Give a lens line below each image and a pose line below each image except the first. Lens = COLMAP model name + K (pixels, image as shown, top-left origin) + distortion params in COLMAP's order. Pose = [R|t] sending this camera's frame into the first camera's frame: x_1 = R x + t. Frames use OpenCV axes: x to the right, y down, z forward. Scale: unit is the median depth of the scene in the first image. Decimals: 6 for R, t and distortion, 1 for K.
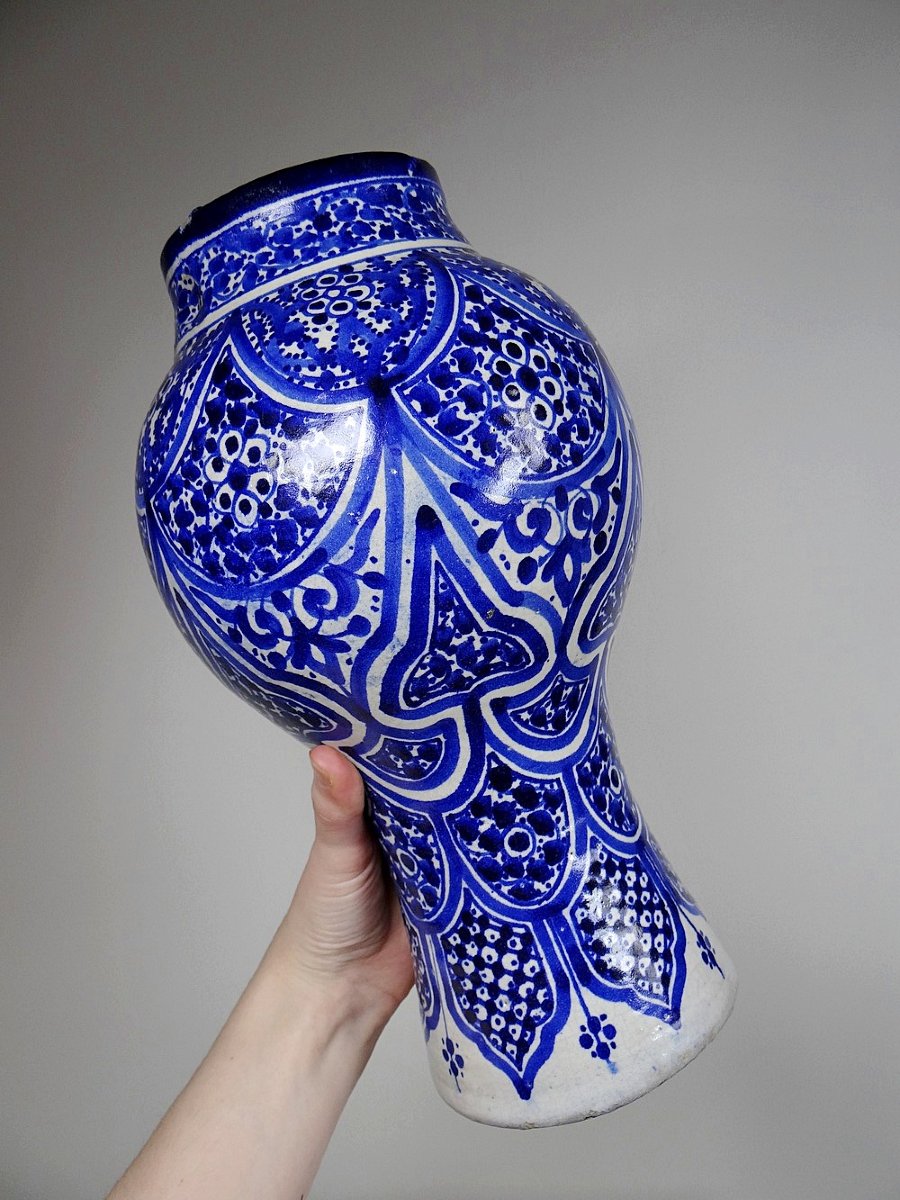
lens RADIAL K [[947.0, 0, 450.0], [0, 947.0, 600.0], [0, 0, 1]] dist [0.000054, -0.002042]
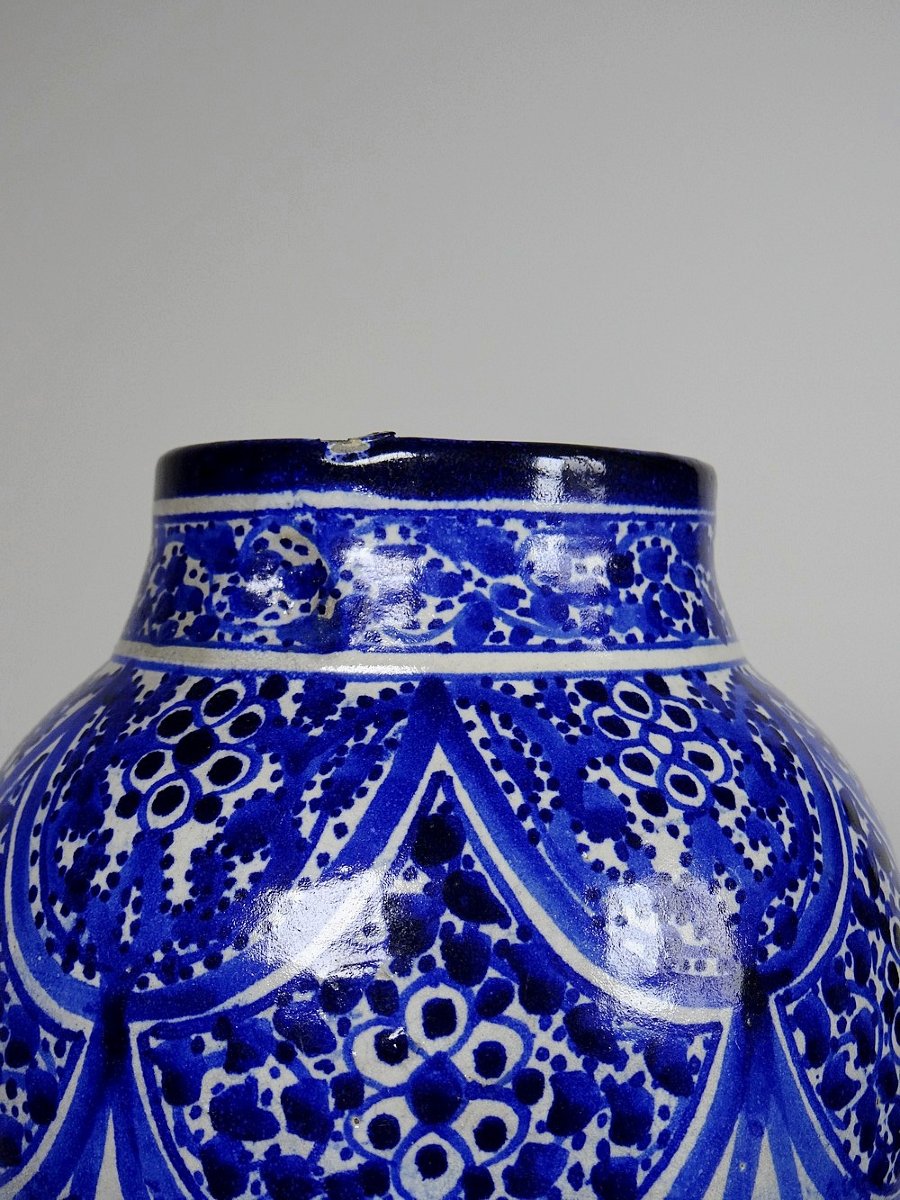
lens RADIAL K [[1452.5, 0, 450.0], [0, 1452.5, 600.0], [0, 0, 1]] dist [-0.007548, -0.050304]
pose [[0.849112, 0.326956, 0.414860, -0.581278], [-0.272303, 0.943945, -0.186600, -0.223587], [-0.452615, 0.045477, 0.890546, 0.355658]]
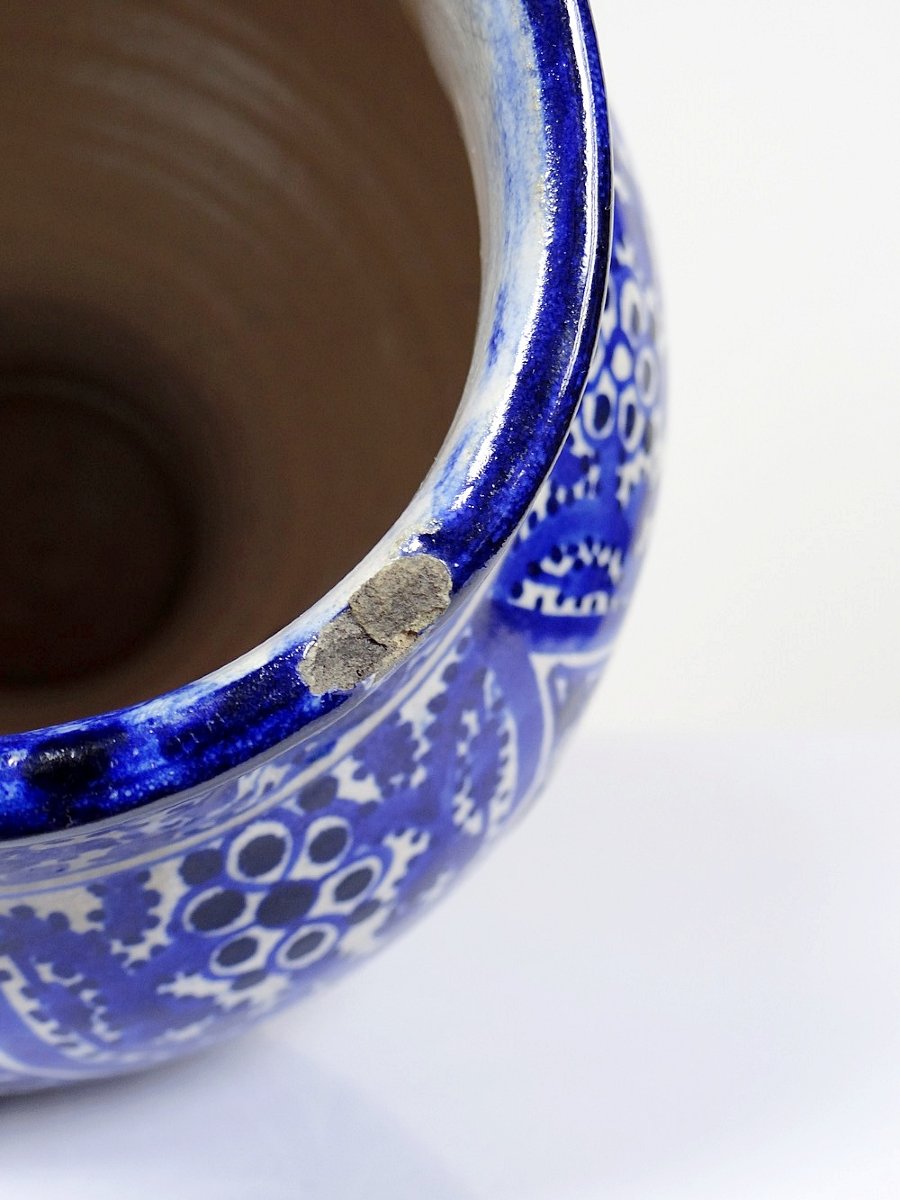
lens RADIAL K [[1452.5, 0, 450.0], [0, 1452.5, 600.0], [0, 0, 1]] dist [-0.007548, -0.050304]
pose [[0.053109, -0.900056, 0.432526, -0.474309], [-0.169276, 0.418755, 0.892183, -0.817668], [-0.984137, -0.120599, -0.130118, 1.162747]]
